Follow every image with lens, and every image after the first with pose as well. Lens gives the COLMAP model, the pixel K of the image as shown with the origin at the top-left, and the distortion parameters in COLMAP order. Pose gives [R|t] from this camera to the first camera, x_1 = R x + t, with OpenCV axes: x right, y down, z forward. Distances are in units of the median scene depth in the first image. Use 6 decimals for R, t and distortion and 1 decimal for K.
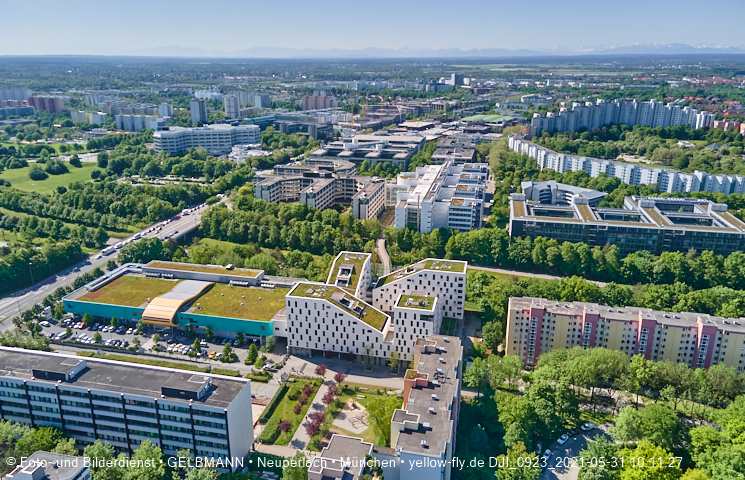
lens RADIAL K [[542.0, 0, 372.7], [0, 542.0, 226.6], [0, 0, 1]] dist [0.040209, 0.008839]
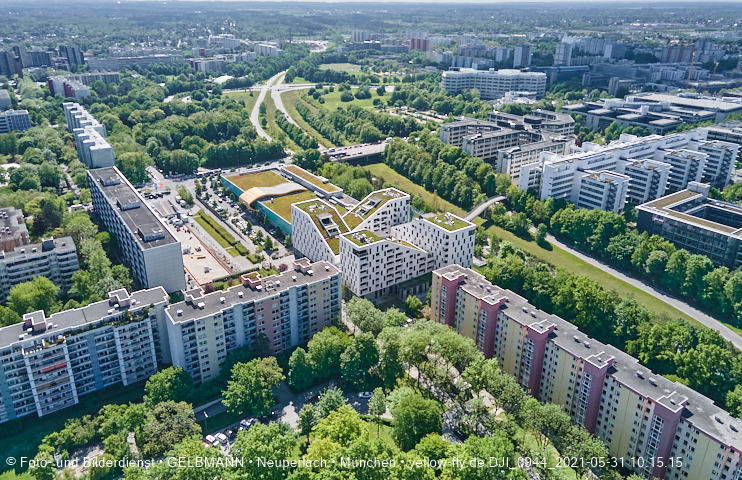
lens RADIAL K [[537.4, 0, 370.1], [0, 537.4, 207.7], [0, 0, 1]] dist [0.027885, 0.020989]
pose [[0.739573, 0.243342, -0.627548, 0.352077], [-0.204347, 0.969527, 0.135125, -0.030469], [0.641307, 0.028302, 0.766762, 0.094979]]
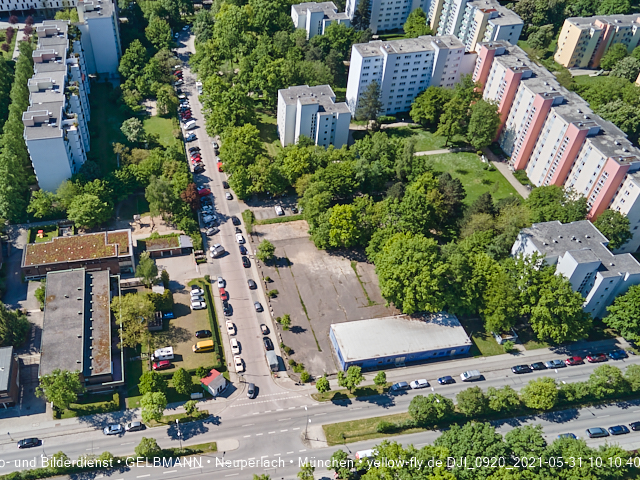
lens RADIAL K [[575.1, 0, 232.5], [0, 575.1, 296.5], [0, 0, 1]] dist [0.038727, 0.007196]
pose [[0.924688, -0.284667, 0.252816, -0.071071], [0.129731, 0.859888, 0.493722, 0.096458], [-0.357940, -0.423741, 0.832059, -0.315129]]
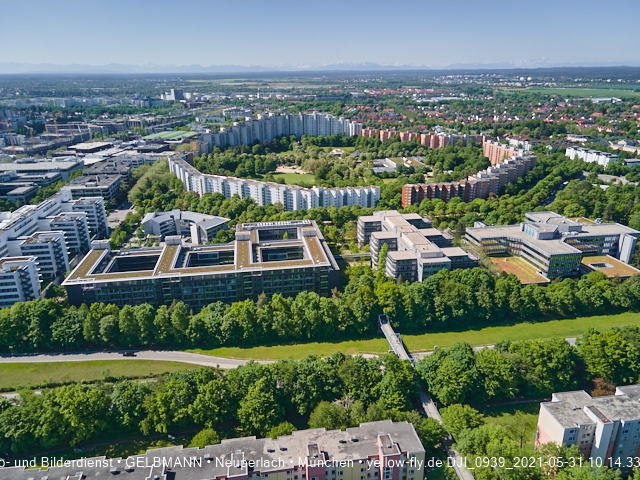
lens RADIAL K [[465.6, 0, 319.6], [0, 465.6, 237.2], [0, 0, 1]] dist [0.024327, 0.029275]
pose [[0.927418, -0.133874, 0.349246, 0.280028], [0.120913, 0.990922, 0.058760, -0.057266], [-0.353943, -0.012266, 0.935187, 0.174308]]
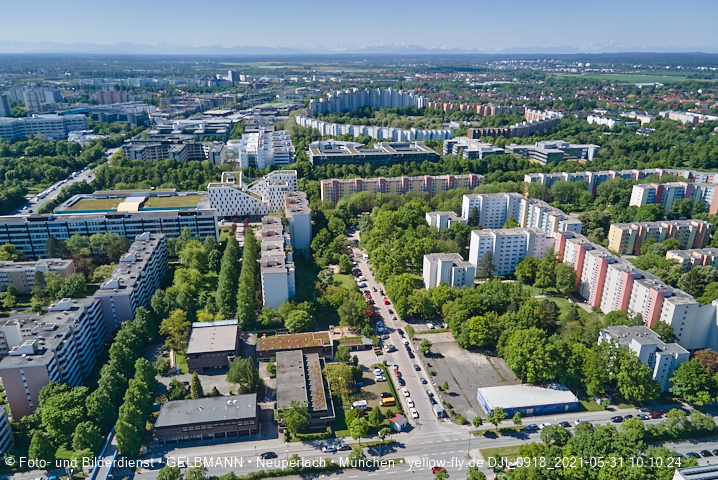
lens RADIAL K [[520.9, 0, 355.4], [0, 520.9, 265.5], [0, 0, 1]] dist [0.021331, 0.030892]
pose [[0.928169, -0.139161, 0.345161, -0.168418], [0.110735, 0.988719, 0.100855, 0.130508], [-0.355303, -0.055389, 0.933109, -0.426339]]
